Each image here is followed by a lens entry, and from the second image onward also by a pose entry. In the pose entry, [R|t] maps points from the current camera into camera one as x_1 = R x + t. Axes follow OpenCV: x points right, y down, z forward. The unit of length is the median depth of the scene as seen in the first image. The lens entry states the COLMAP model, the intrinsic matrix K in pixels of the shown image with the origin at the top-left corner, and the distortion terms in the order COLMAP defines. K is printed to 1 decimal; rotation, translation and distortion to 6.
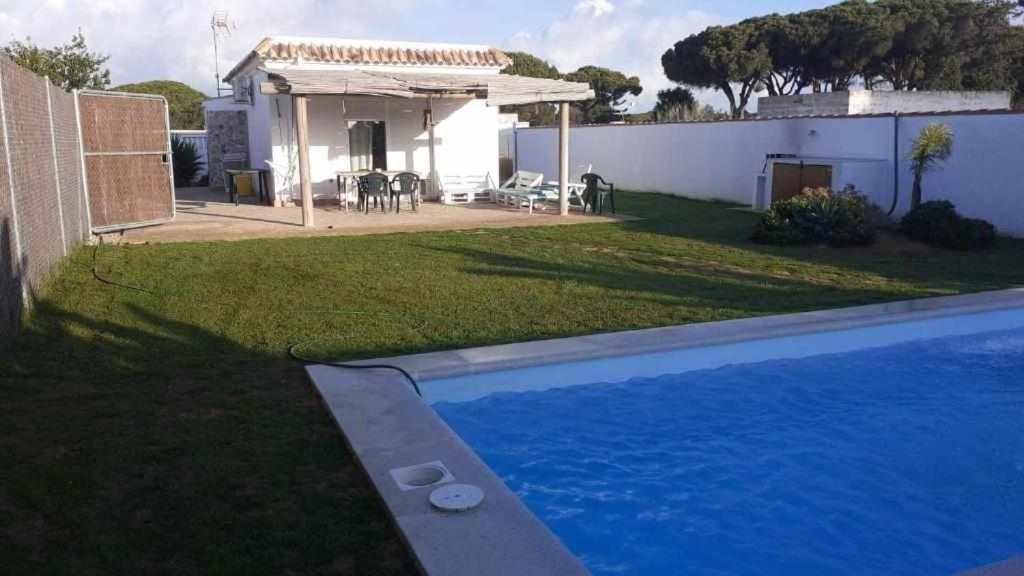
lens RADIAL K [[796.2, 0, 512.0], [0, 796.2, 288.0], [0, 0, 1]] dist [-0.003976, -0.002652]
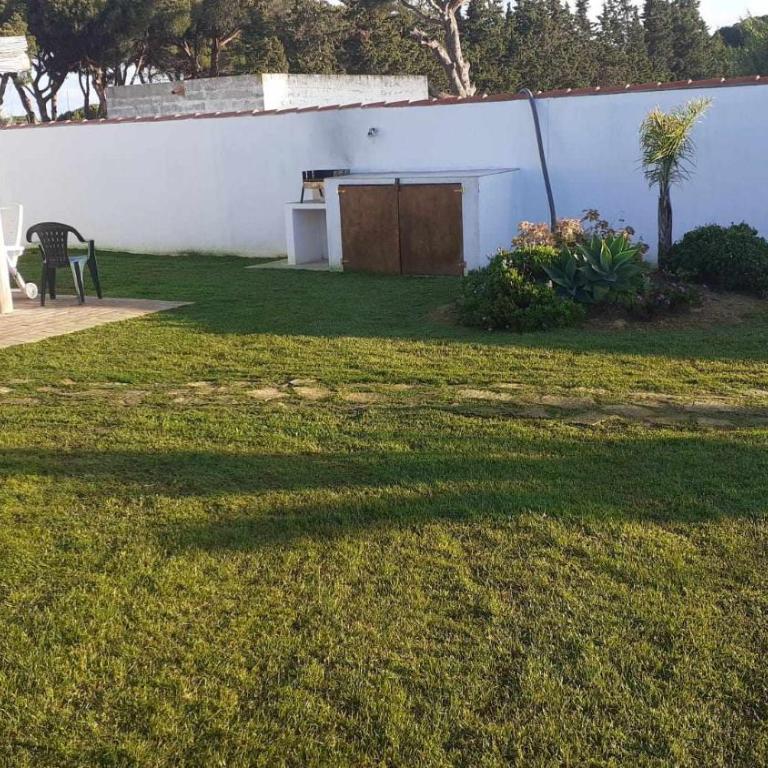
lens RADIAL K [[1127.9, 0, 384.0], [0, 1127.9, 384.0], [0, 0, 1]] dist [0.264756, -0.760402]
pose [[0.833232, -0.148734, 0.532543, -0.111601], [0.142410, 0.988376, 0.053225, -0.044649], [-0.534269, 0.031491, 0.844728, 0.237749]]
